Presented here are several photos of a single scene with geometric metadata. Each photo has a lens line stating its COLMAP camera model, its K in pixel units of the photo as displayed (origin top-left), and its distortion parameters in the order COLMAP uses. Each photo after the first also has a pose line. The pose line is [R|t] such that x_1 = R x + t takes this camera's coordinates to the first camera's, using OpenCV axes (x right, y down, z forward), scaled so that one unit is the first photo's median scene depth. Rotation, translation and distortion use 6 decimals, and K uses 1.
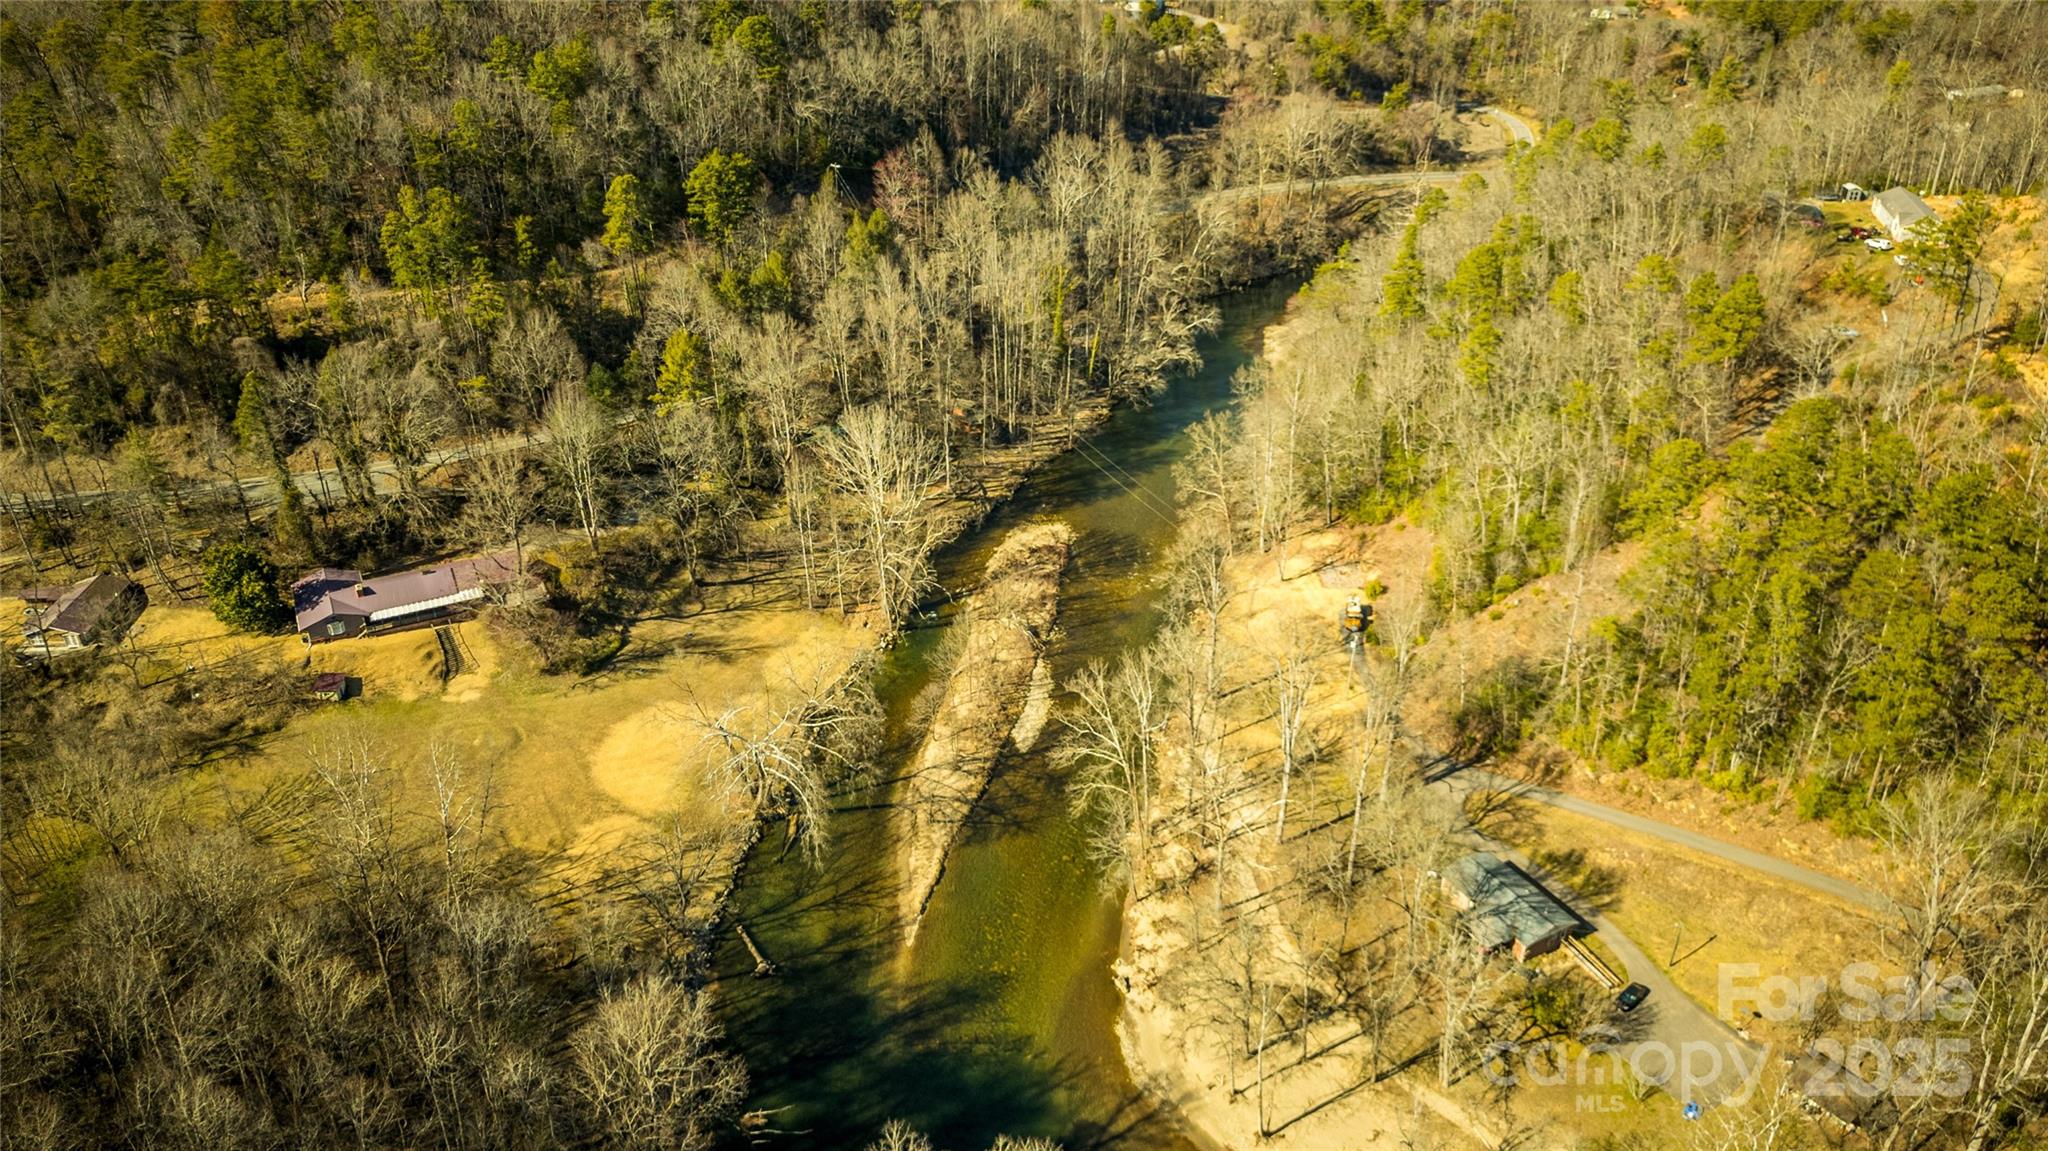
lens RADIAL K [[1464.5, 0, 1024.0], [0, 1464.5, 575.5], [0, 0, 1]] dist [0.017646, -0.003275]
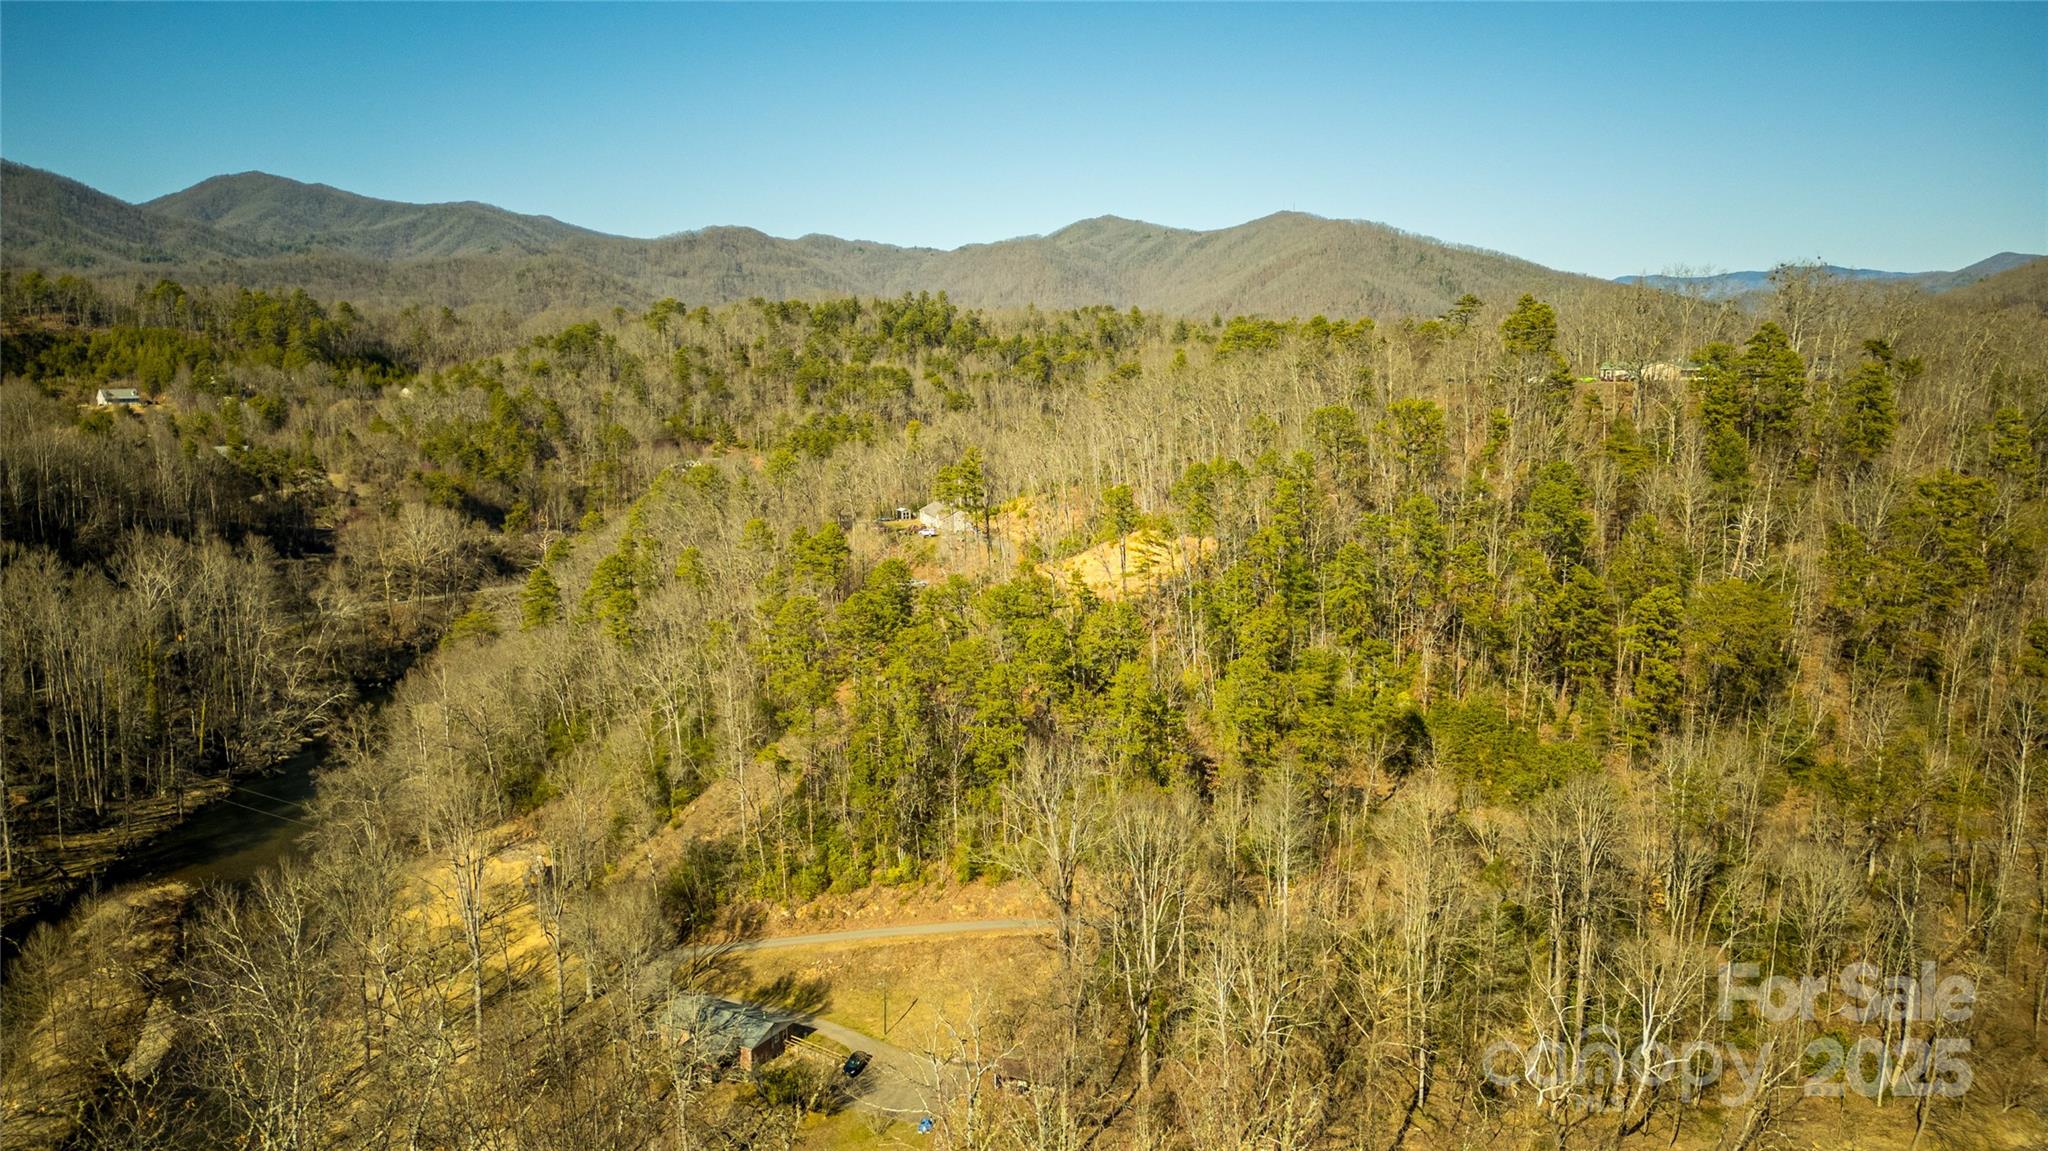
lens RADIAL K [[1464.5, 0, 1024.0], [0, 1464.5, 575.5], [0, 0, 1]] dist [0.017646, -0.003275]
pose [[0.843012, -0.073494, 0.532850, -0.002185], [0.243126, 0.935717, -0.255584, 0.167935], [-0.479813, 0.345010, 0.806689, 0.006919]]
